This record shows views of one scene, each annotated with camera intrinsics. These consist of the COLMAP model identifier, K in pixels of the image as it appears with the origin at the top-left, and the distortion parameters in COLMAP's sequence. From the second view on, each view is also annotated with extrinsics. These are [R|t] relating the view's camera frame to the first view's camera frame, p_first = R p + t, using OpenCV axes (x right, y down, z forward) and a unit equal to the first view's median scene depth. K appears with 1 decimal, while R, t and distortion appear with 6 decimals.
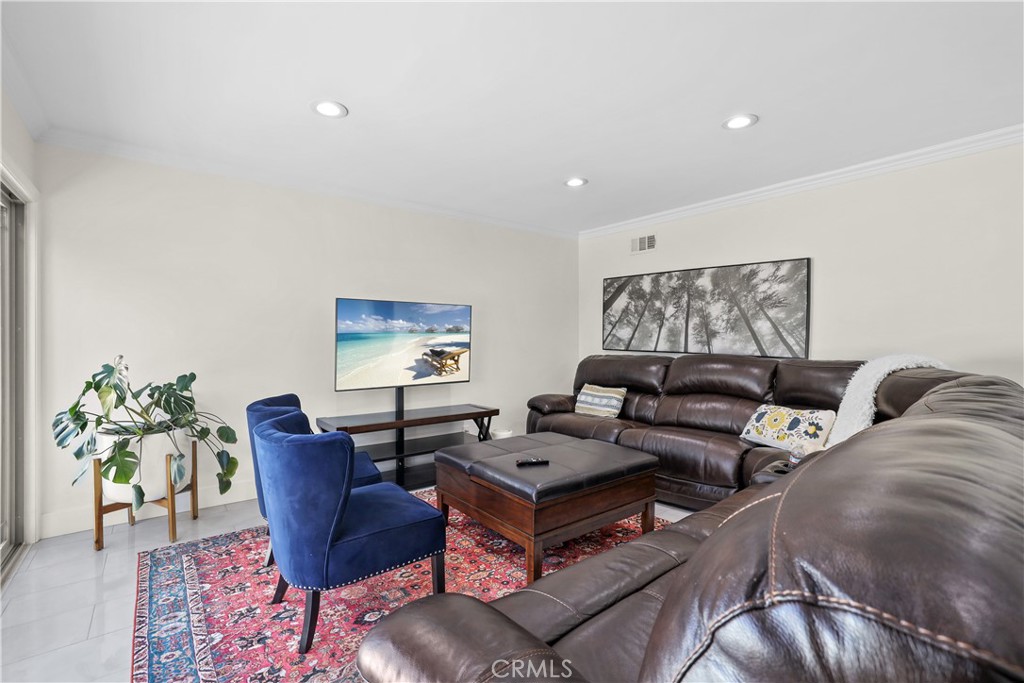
lens RADIAL K [[465.5, 0, 523.8], [0, 465.5, 337.4], [0, 0, 1]] dist [-0.000465, 0.000239]
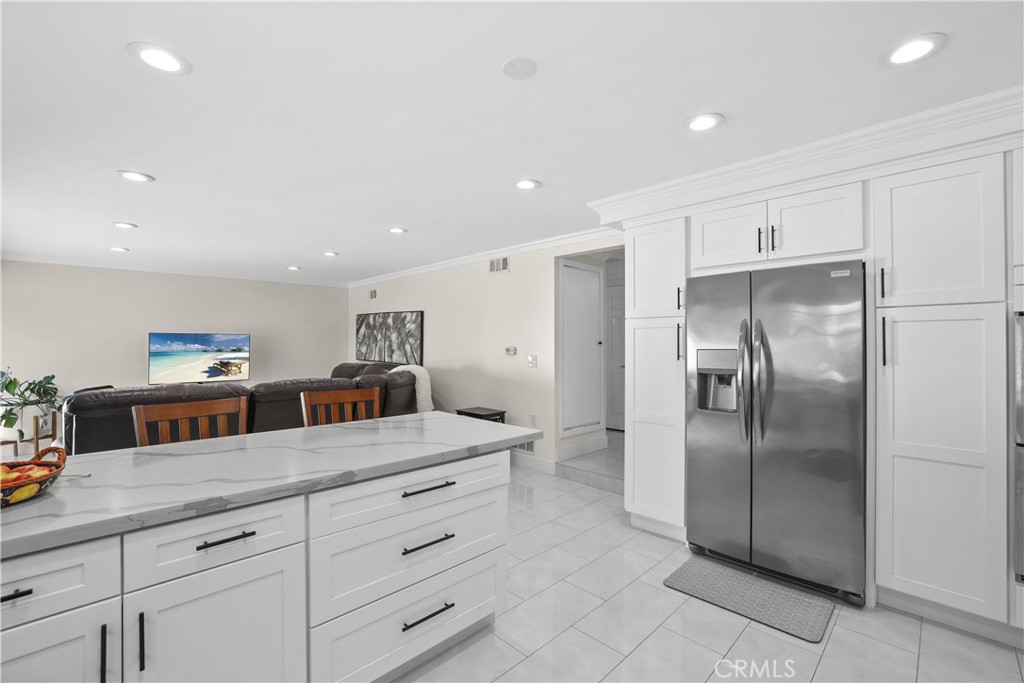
lens RADIAL K [[445.1, 0, 517.6], [0, 445.1, 333.7], [0, 0, 1]] dist [-0.043198, 0.016255]
pose [[0.995323, 0.000351, 0.096599, 0.737836], [0.001467, 0.999823, -0.018748, -0.042718], [-0.096589, 0.018802, 0.995147, -0.701032]]
